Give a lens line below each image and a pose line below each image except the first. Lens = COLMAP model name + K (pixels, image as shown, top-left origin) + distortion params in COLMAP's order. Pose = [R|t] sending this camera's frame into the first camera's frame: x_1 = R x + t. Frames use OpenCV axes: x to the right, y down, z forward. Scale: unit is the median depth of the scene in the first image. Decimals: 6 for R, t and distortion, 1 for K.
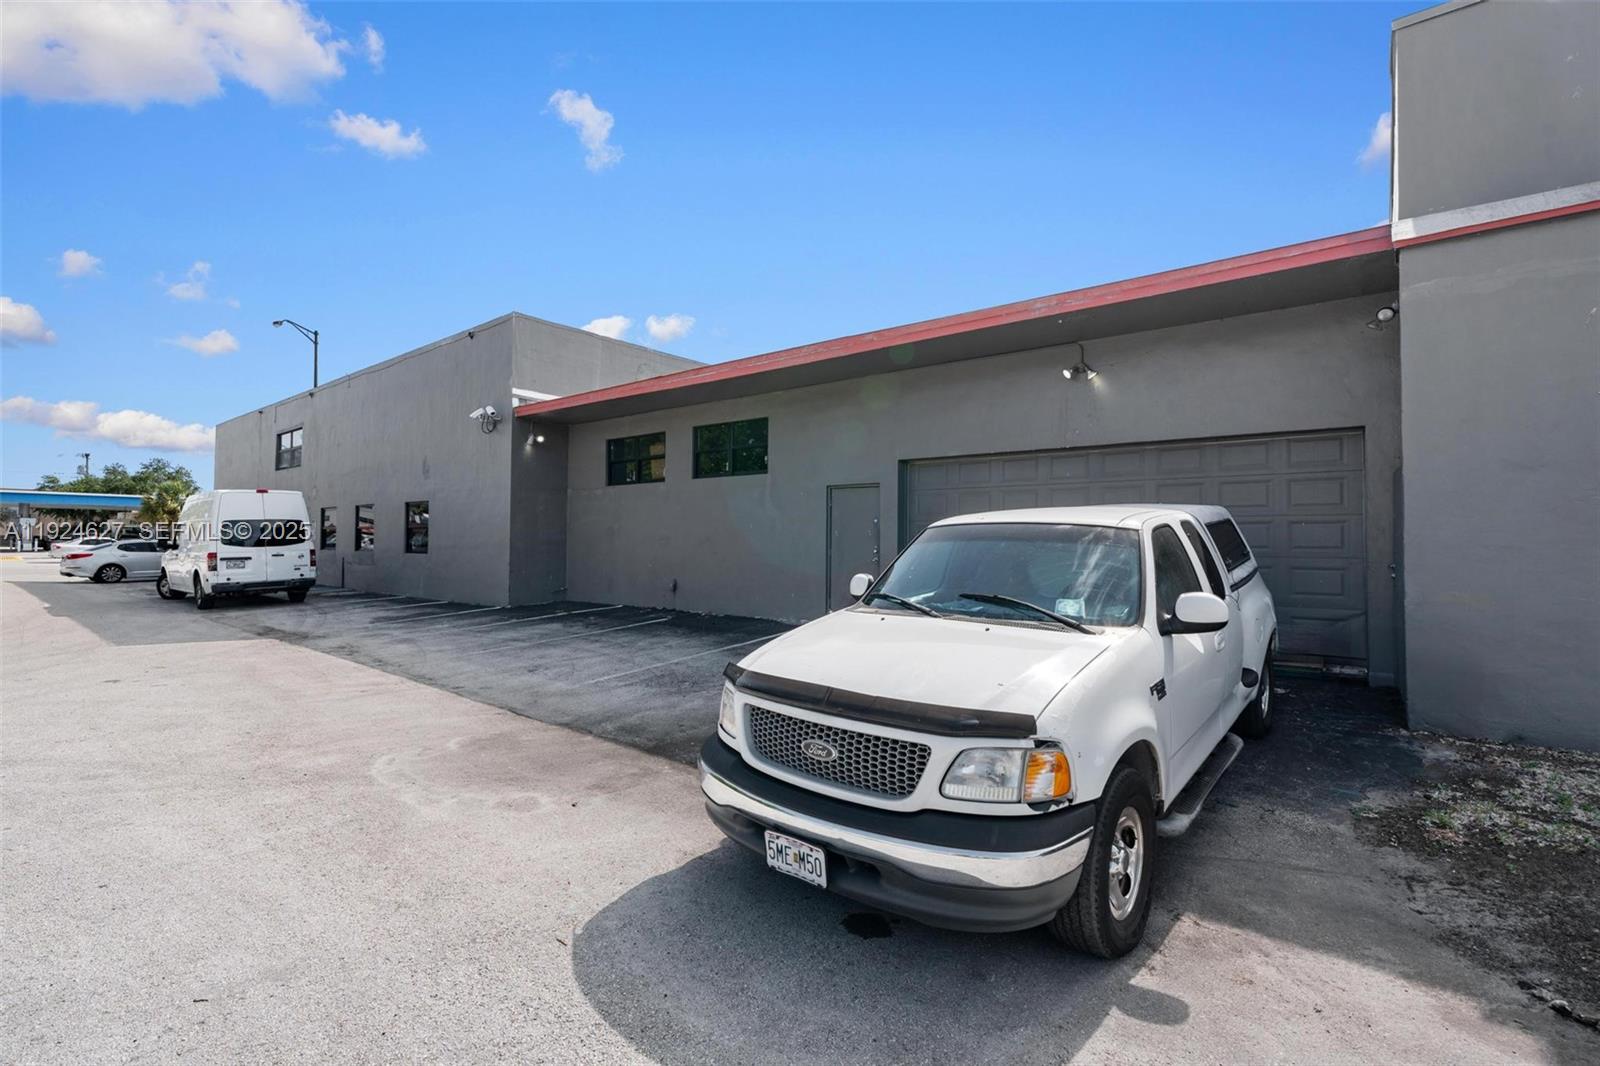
lens RADIAL K [[754.1, 0, 797.9], [0, 754.1, 519.4], [0, 0, 1]] dist [-0.000196, 0.003505]
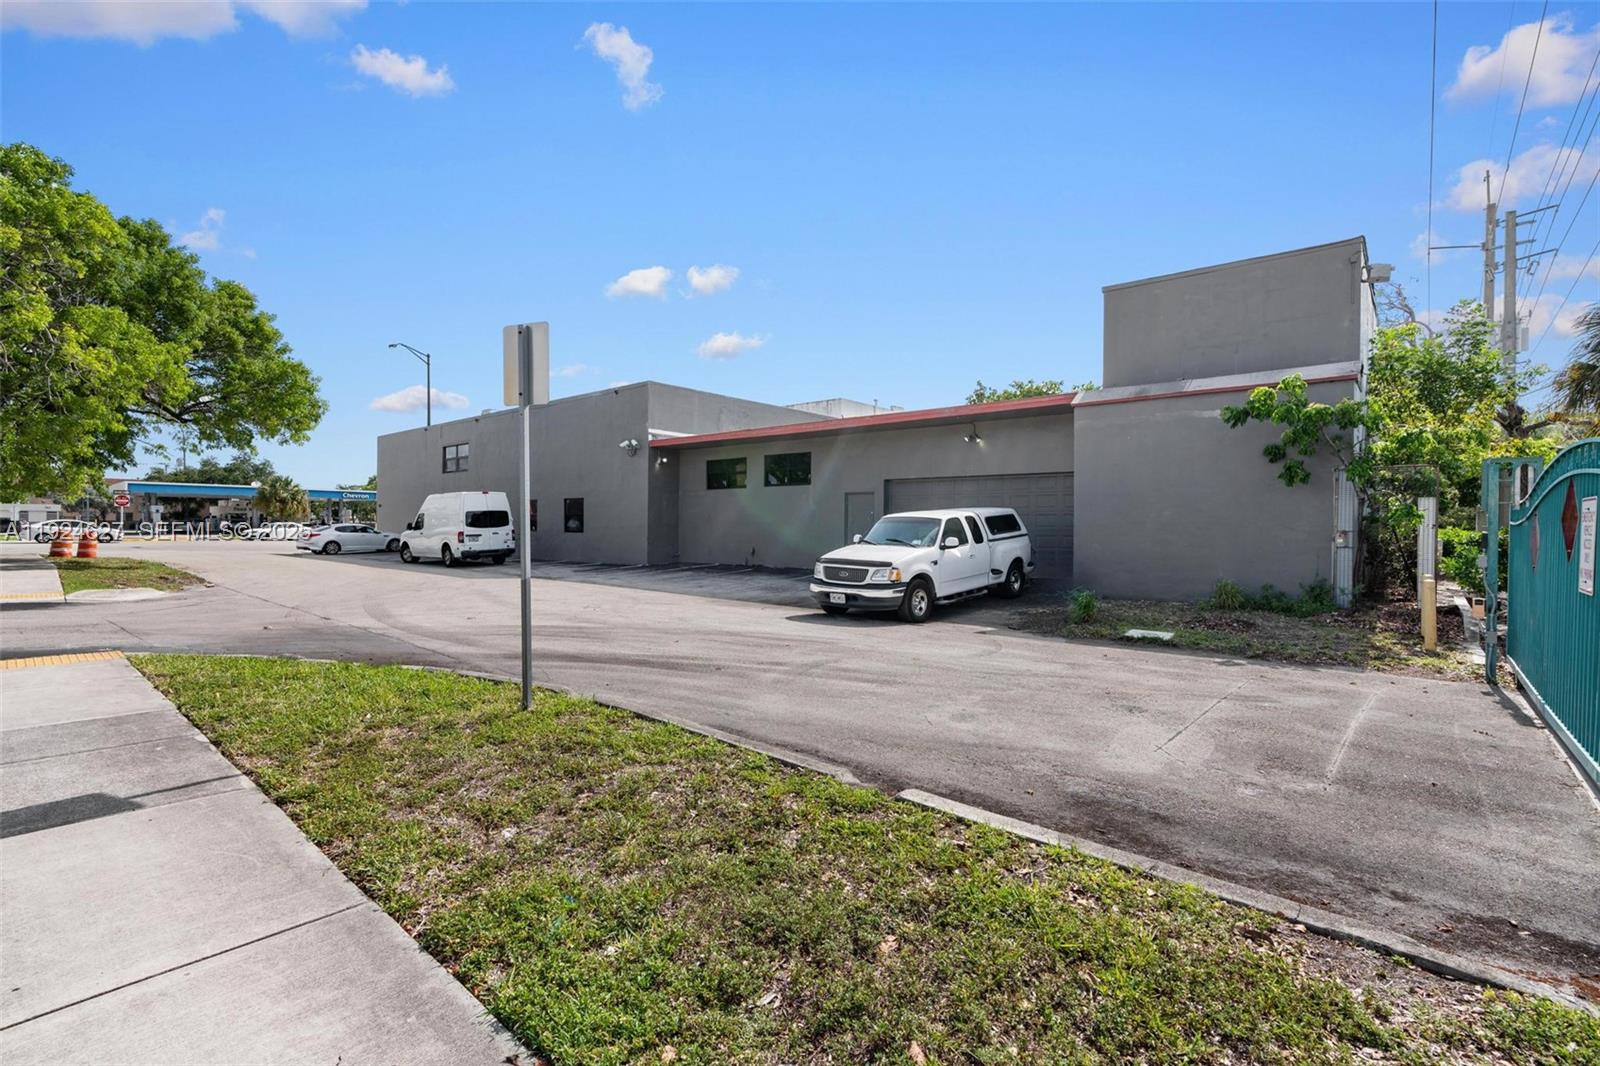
lens RADIAL K [[754.1, 0, 797.9], [0, 754.1, 519.4], [0, 0, 1]] dist [-0.000196, 0.003505]
pose [[0.999735, -0.000951, -0.023000, -0.024308], [0.001436, 0.999777, 0.021086, -0.014746], [0.022975, -0.021113, 0.999513, -0.600778]]
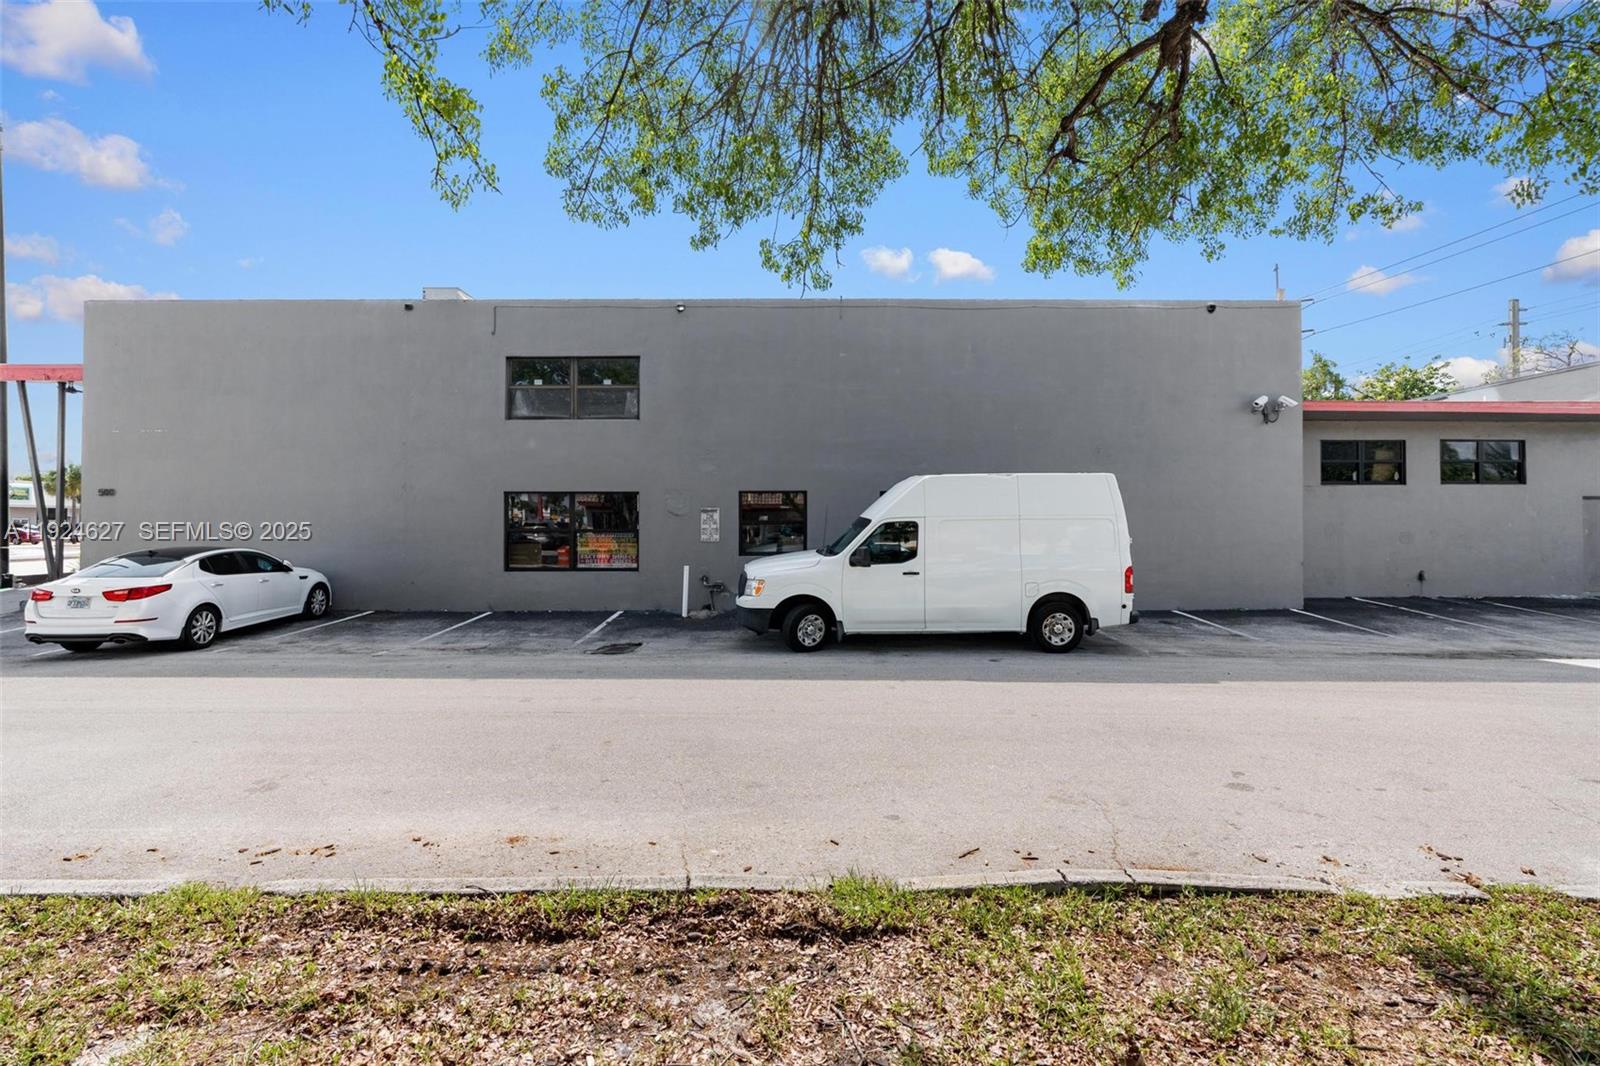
lens RADIAL K [[720.9, 0, 795.2], [0, 720.9, 526.8], [0, 0, 1]] dist [-0.002494, 0.001710]
pose [[0.740629, 0.000221, 0.671914, -1.489907], [-0.013405, 0.999806, 0.014447, 0.008933], [-0.671780, -0.019707, 0.740488, 0.757791]]
